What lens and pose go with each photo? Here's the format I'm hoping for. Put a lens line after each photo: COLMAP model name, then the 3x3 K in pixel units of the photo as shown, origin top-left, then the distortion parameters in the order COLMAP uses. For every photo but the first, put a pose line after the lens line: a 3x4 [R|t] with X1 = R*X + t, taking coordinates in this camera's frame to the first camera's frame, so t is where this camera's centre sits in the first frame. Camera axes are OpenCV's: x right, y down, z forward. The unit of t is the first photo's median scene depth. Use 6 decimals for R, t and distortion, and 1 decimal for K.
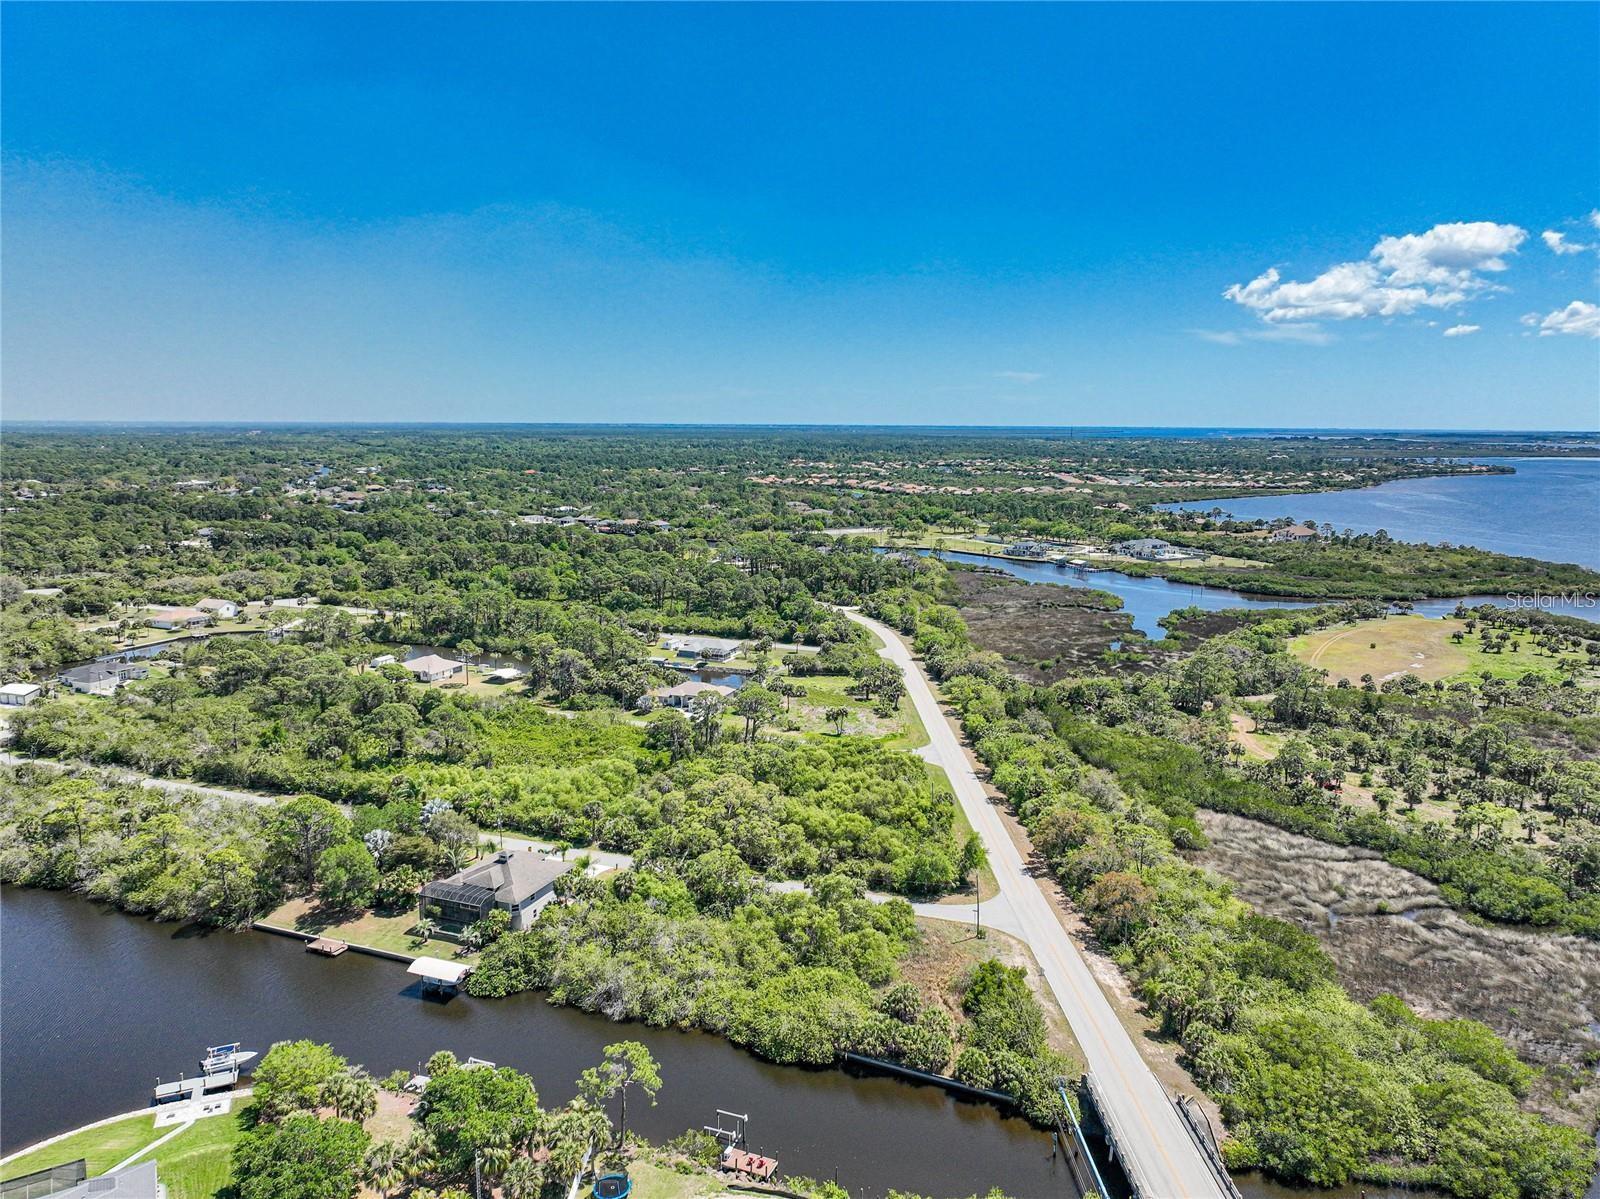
lens RADIAL K [[1088.9, 0, 804.6], [0, 1088.9, 601.2], [0, 0, 1]] dist [-0.002796, 0.015042]
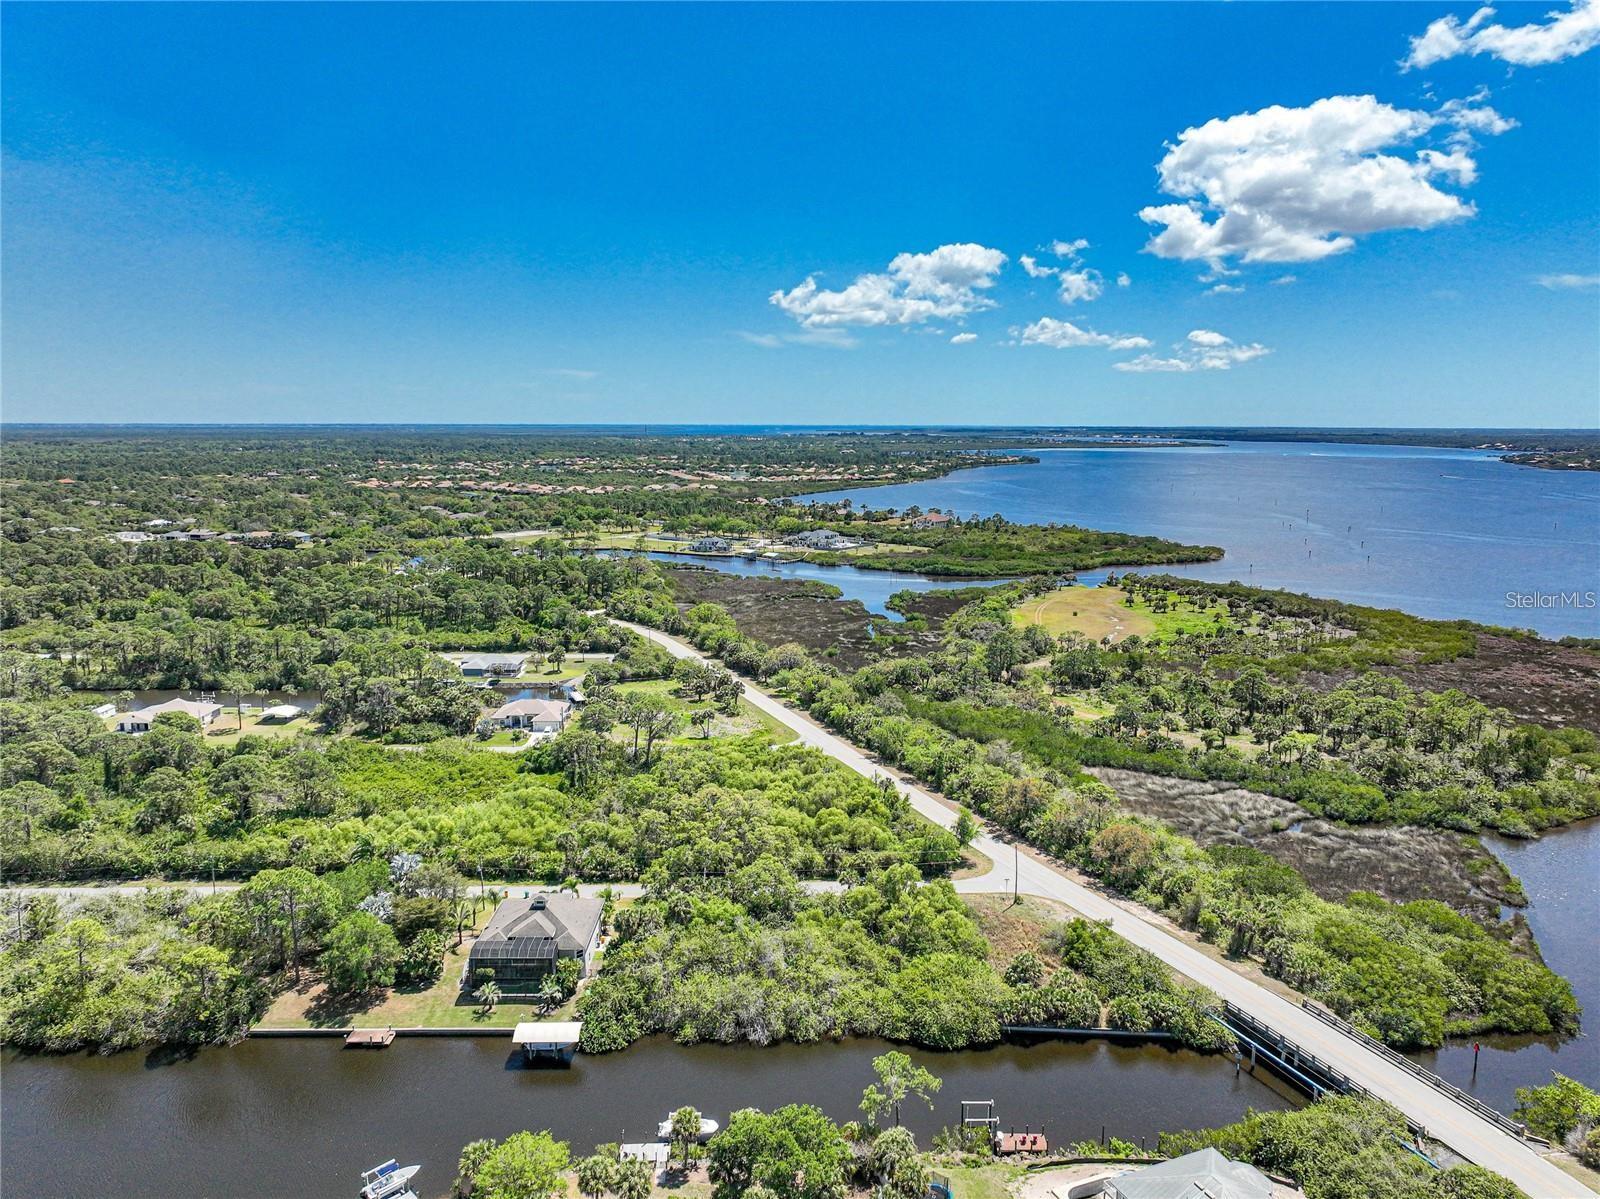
lens RADIAL K [[1088.9, 0, 785.4], [0, 1088.9, 604.4], [0, 0, 1]] dist [-0.002796, 0.015042]
pose [[0.931865, -0.064940, 0.356945, -0.382554], [0.063307, 0.997861, 0.016270, -0.015212], [-0.357238, 0.007435, 0.933984, 0.072344]]
